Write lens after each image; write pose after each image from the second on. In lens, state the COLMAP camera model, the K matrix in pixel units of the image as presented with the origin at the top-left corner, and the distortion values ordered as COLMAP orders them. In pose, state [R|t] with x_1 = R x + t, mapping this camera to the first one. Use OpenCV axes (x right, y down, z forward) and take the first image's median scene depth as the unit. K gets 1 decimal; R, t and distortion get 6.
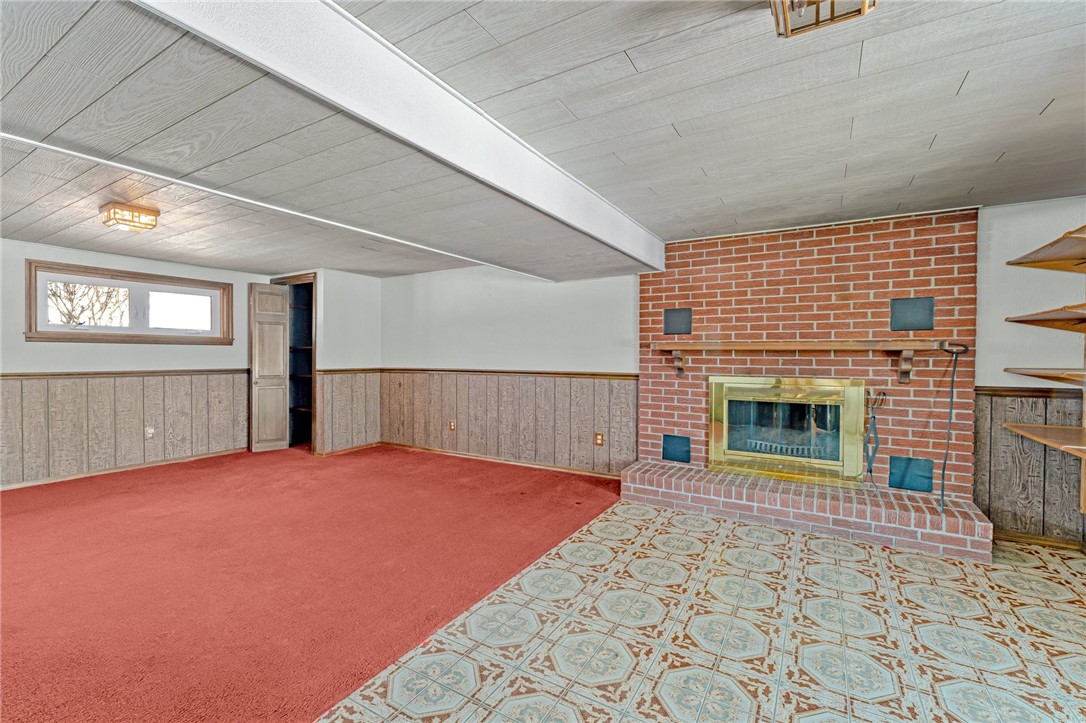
lens RADIAL K [[454.6, 0, 537.0], [0, 454.6, 353.2], [0, 0, 1]] dist [-0.002185, -0.000124]
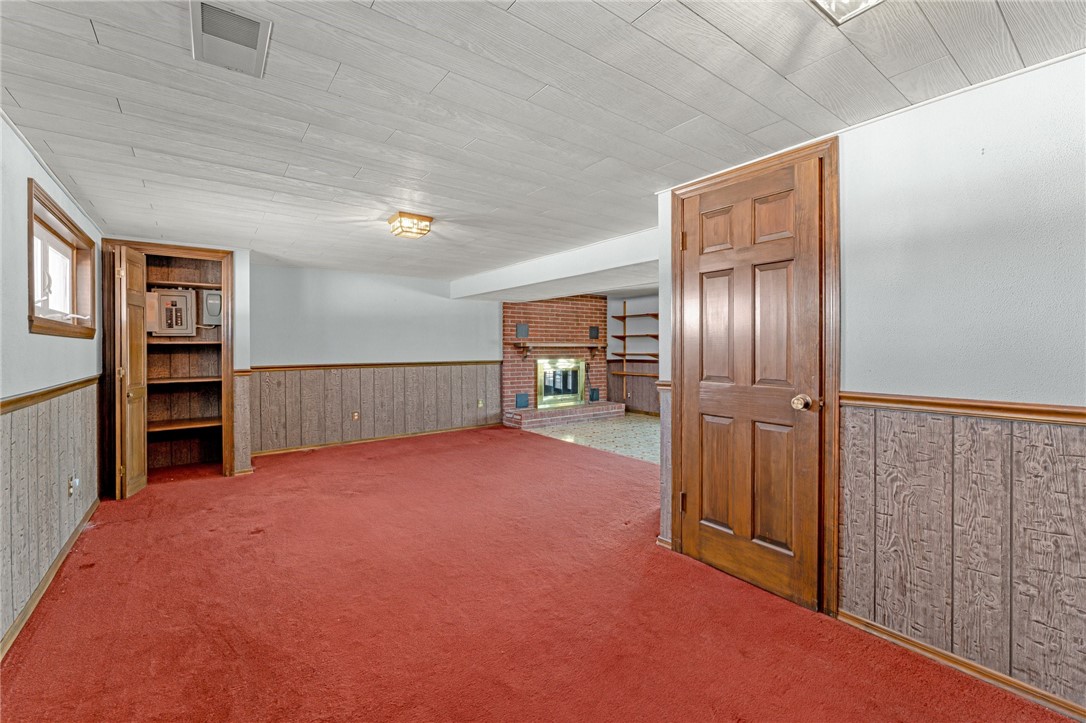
lens RADIAL K [[454.6, 0, 537.0], [0, 454.6, 353.2], [0, 0, 1]] dist [-0.002185, -0.000124]
pose [[0.382875, -0.014661, 0.923684, -1.298162], [0.002219, 0.999886, 0.014950, -0.007052], [-0.923798, -0.003674, 0.382864, 0.235365]]
